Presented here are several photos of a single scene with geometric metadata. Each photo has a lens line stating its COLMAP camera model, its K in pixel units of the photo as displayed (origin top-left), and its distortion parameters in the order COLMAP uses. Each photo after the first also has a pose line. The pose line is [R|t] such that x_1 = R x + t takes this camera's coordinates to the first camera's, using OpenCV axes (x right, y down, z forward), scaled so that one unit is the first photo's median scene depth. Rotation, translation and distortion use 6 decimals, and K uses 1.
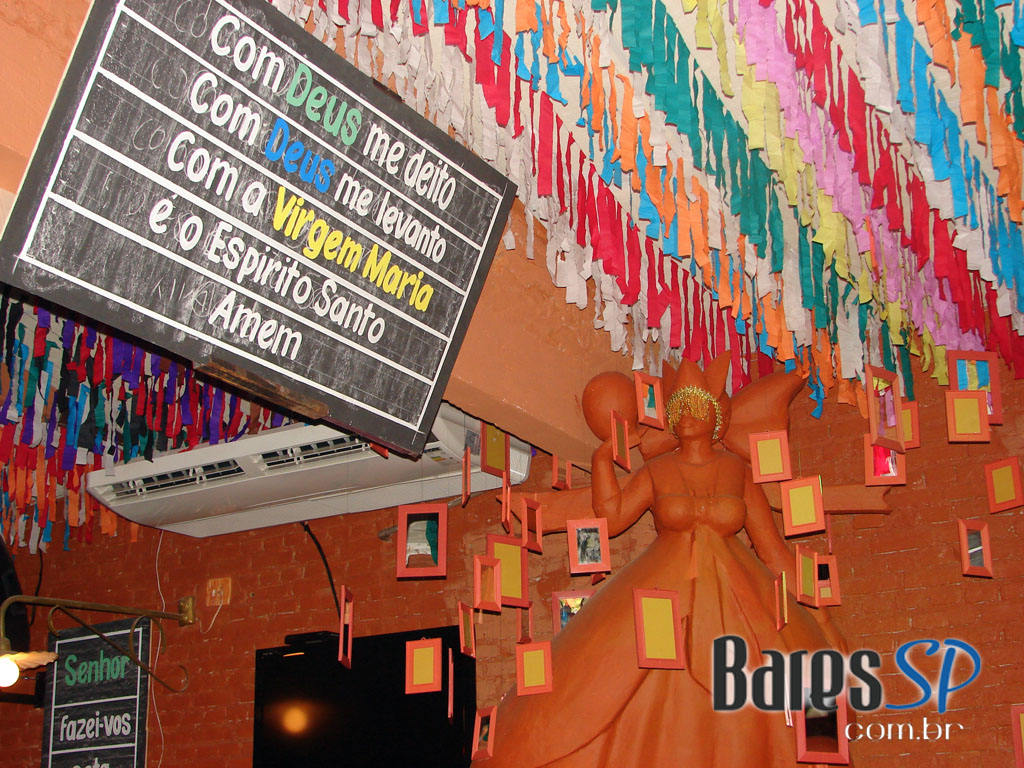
lens RADIAL K [[1678.4, 0, 512.0], [0, 1678.4, 384.0], [0, 0, 1]] dist [-0.013163, -0.032835]
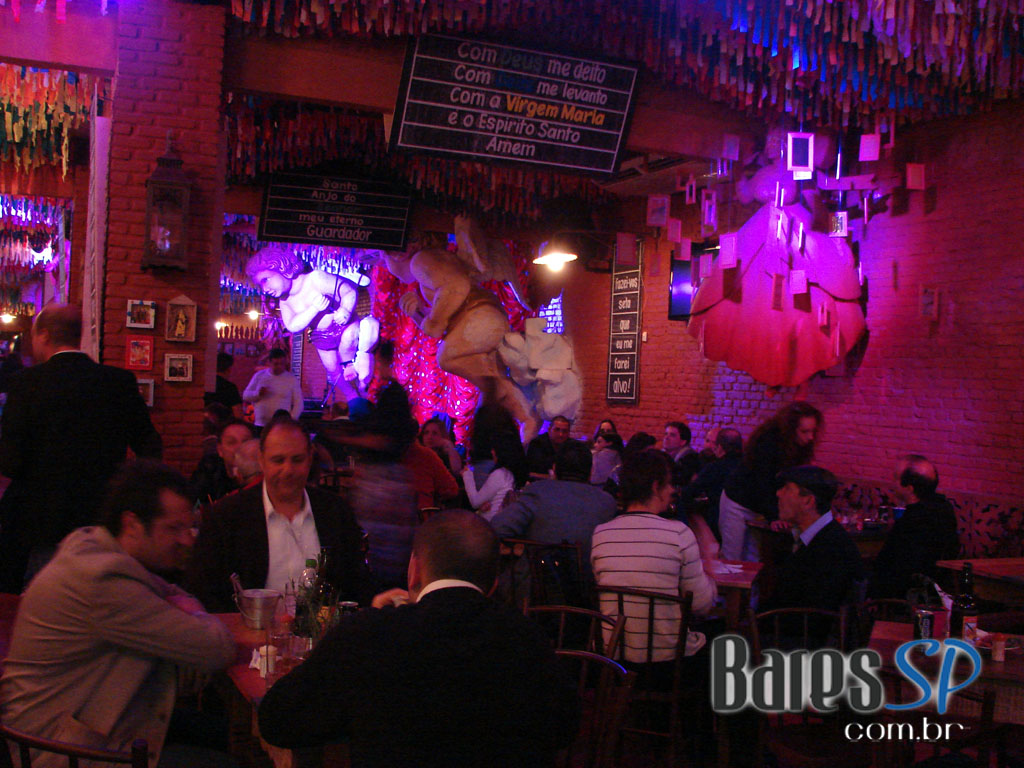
lens RADIAL K [[1111.5, 0, 512.4], [0, 1111.5, 390.5], [0, 0, 1]] dist [-0.212279, 0.268522]
pose [[0.811537, 0.062846, -0.580912, 0.859687], [0.122358, 0.953877, 0.274130, -0.139210], [0.571347, -0.293546, 0.766416, -0.432794]]
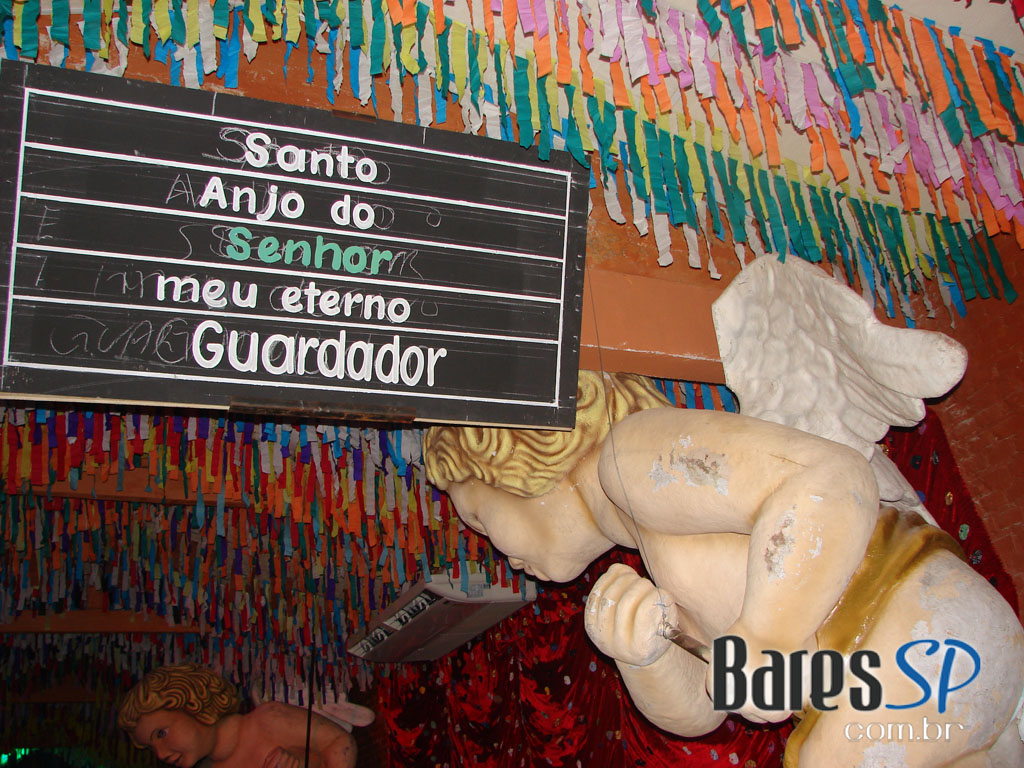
lens RADIAL K [[1111.5, 0, 512.4], [0, 1111.5, 390.5], [0, 0, 1]] dist [-0.212279, 0.268522]
pose [[0.817162, -0.303931, -0.489768, -0.709208], [0.271129, 0.952496, -0.138712, 0.345517], [0.508661, -0.019440, 0.860747, 1.030251]]
